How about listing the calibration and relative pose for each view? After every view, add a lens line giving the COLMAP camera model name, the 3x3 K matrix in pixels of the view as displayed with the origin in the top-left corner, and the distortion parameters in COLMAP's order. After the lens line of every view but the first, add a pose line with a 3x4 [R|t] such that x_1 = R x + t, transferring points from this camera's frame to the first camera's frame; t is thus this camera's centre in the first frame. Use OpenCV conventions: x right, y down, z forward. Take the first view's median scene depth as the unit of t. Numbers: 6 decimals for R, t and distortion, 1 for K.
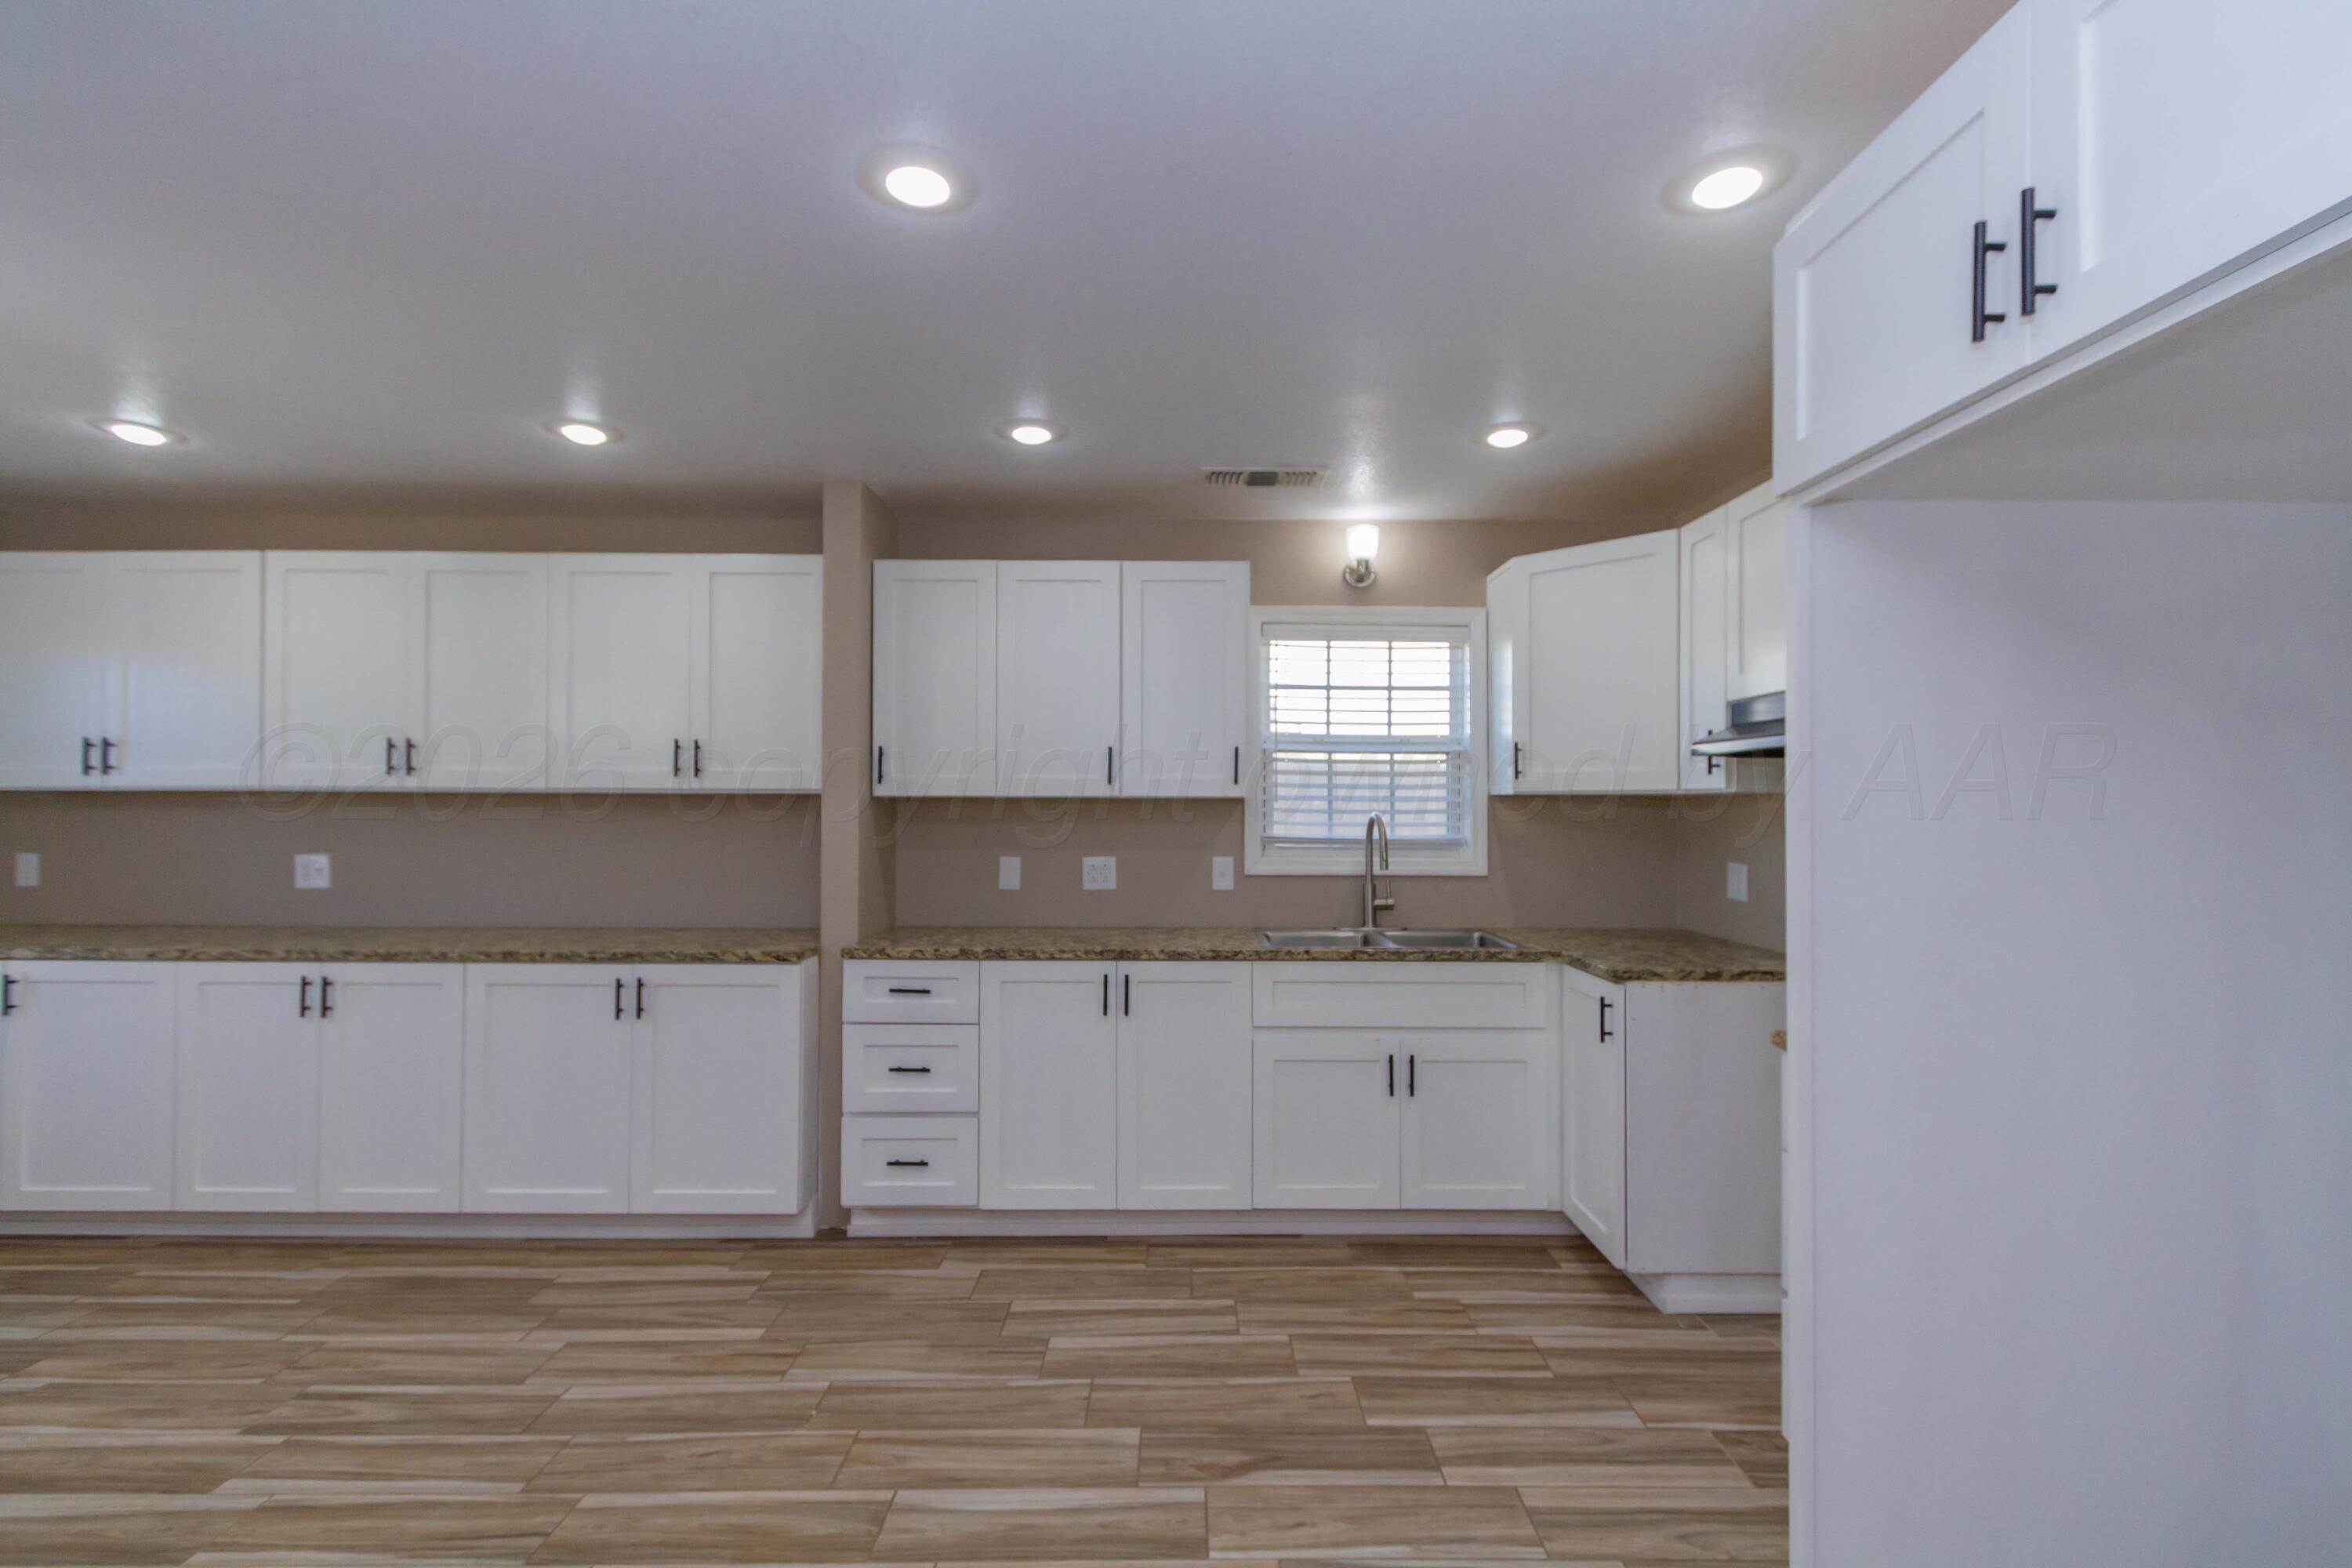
lens RADIAL K [[1083.2, 0, 1172.3], [0, 1083.2, 797.8], [0, 0, 1]] dist [0.011364, 0.000195]
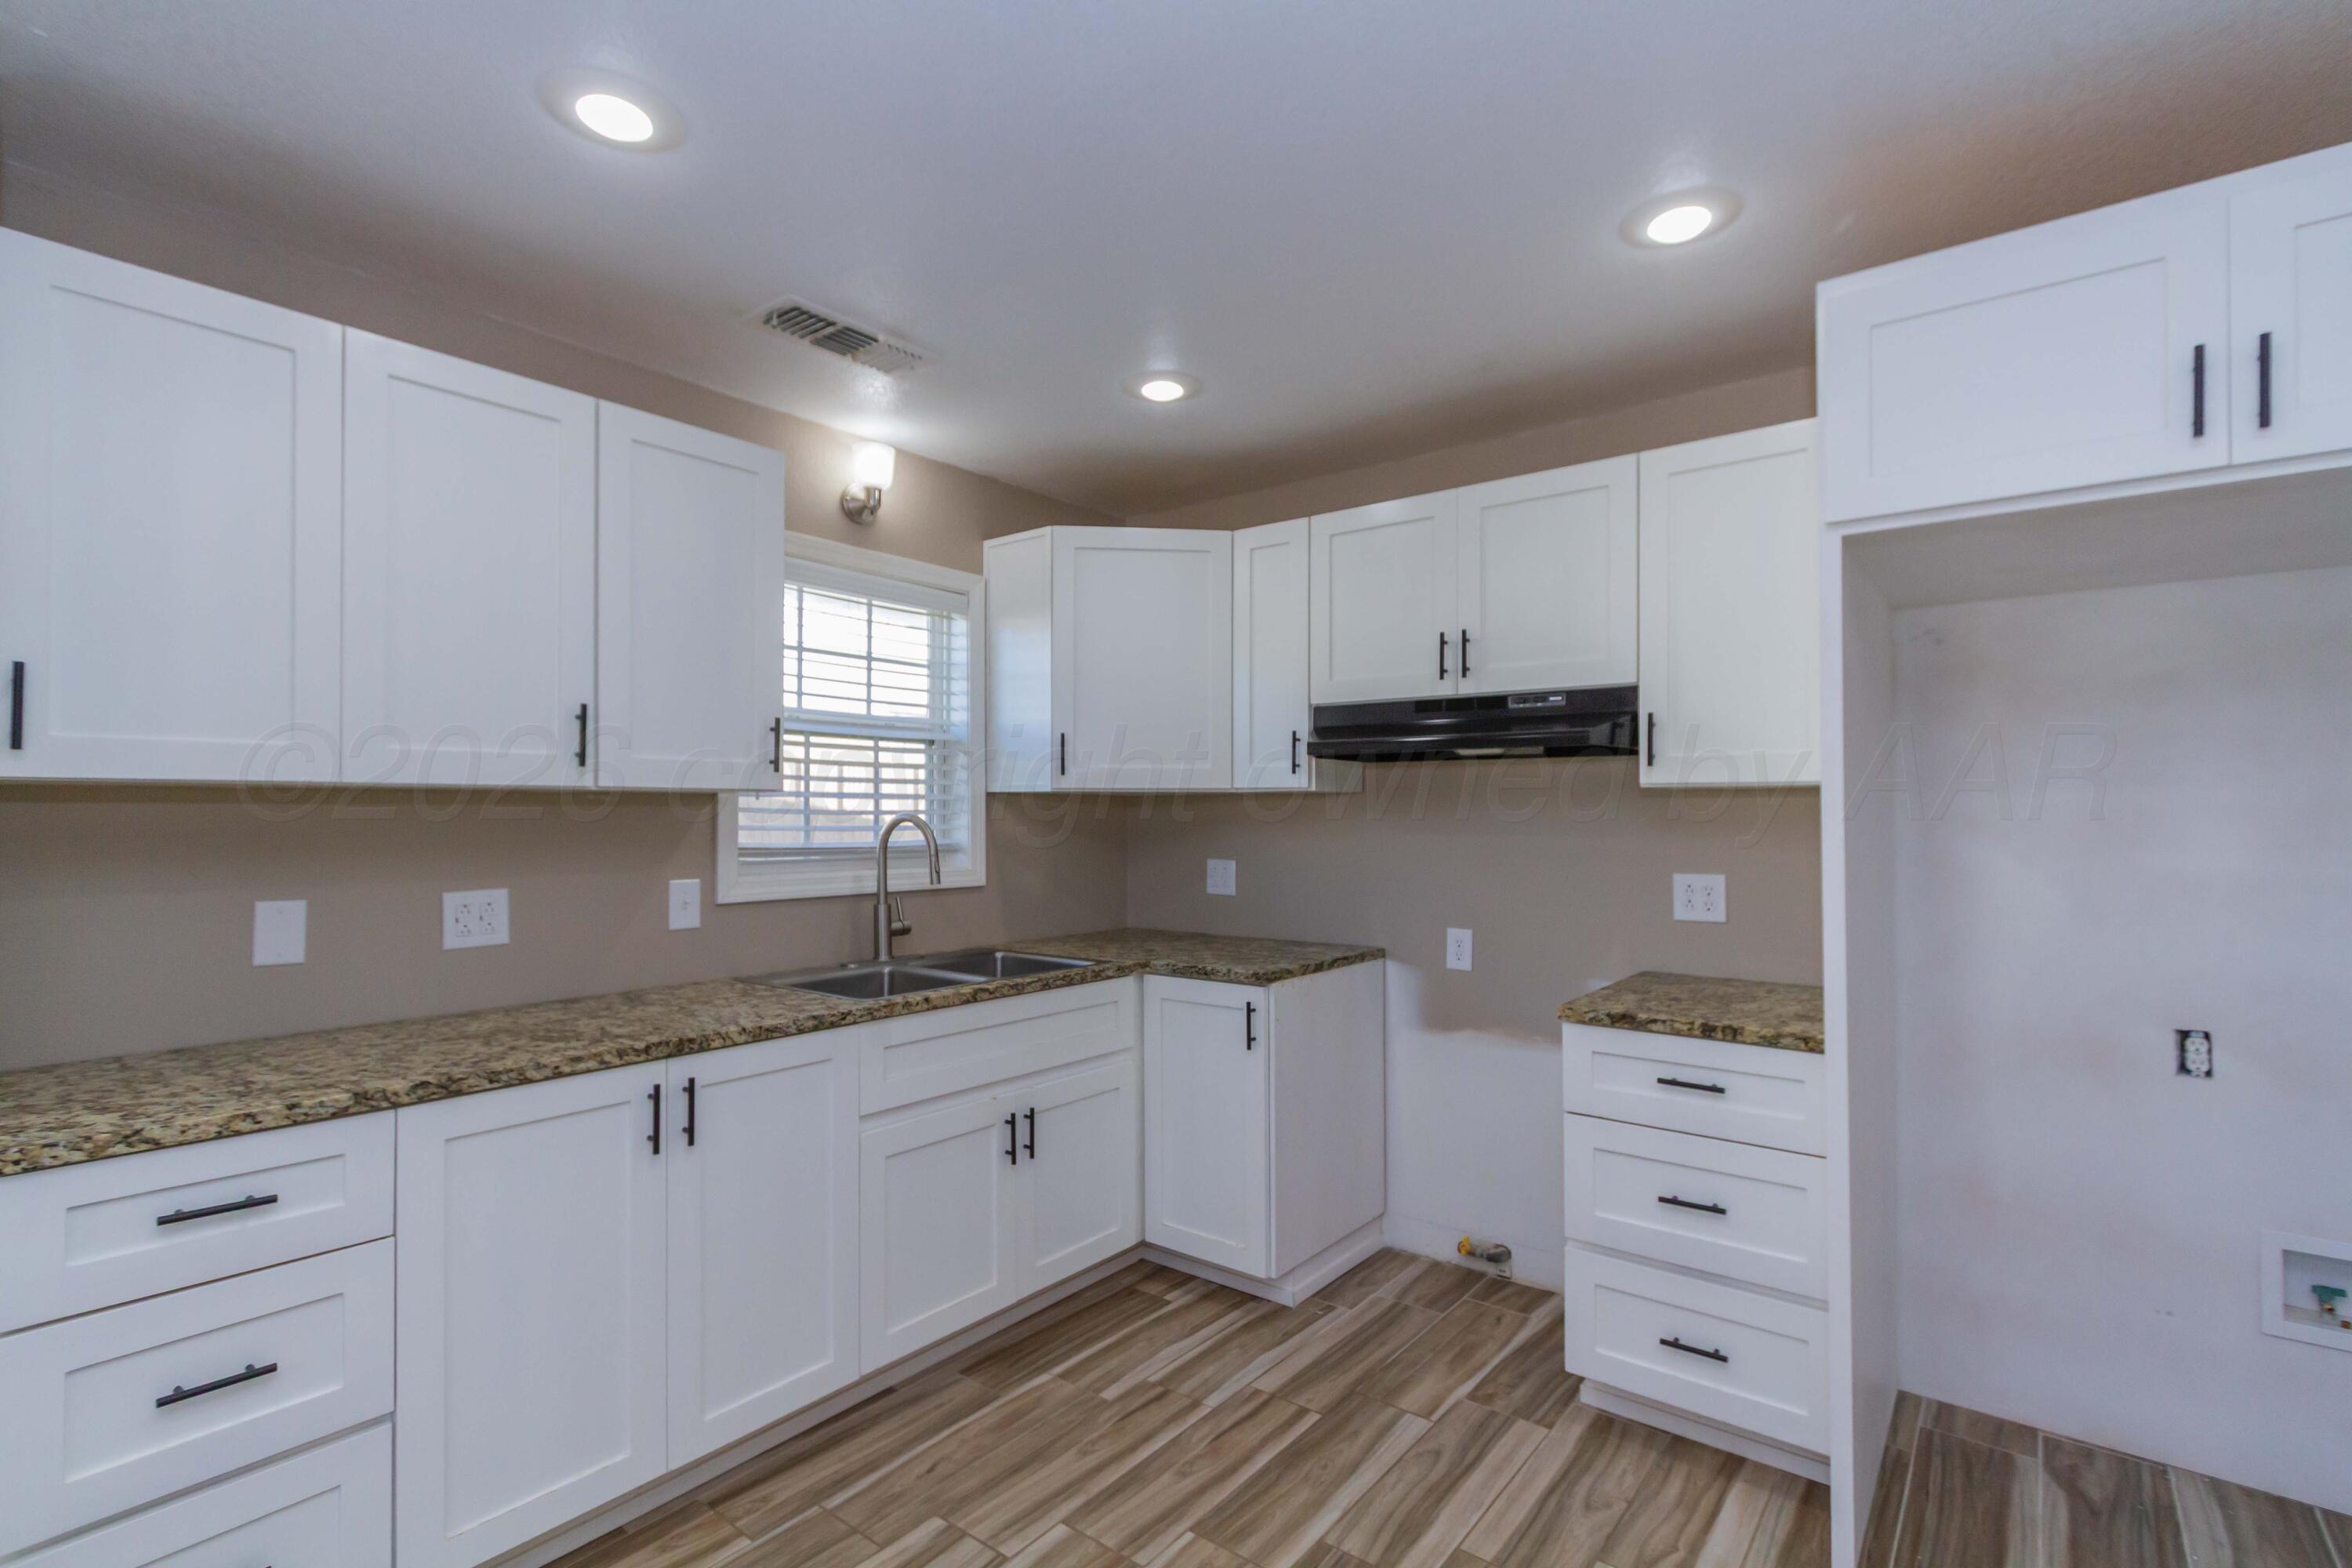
lens RADIAL K [[1093.5, 0, 1178.4], [0, 1093.5, 795.1], [0, 0, 1]] dist [0.002469, 0.000253]
pose [[0.612039, 0.008414, 0.790783, -0.362631], [-0.005129, 0.999965, -0.006670, 0.006206], [-0.790811, 0.000026, 0.612060, 0.405115]]
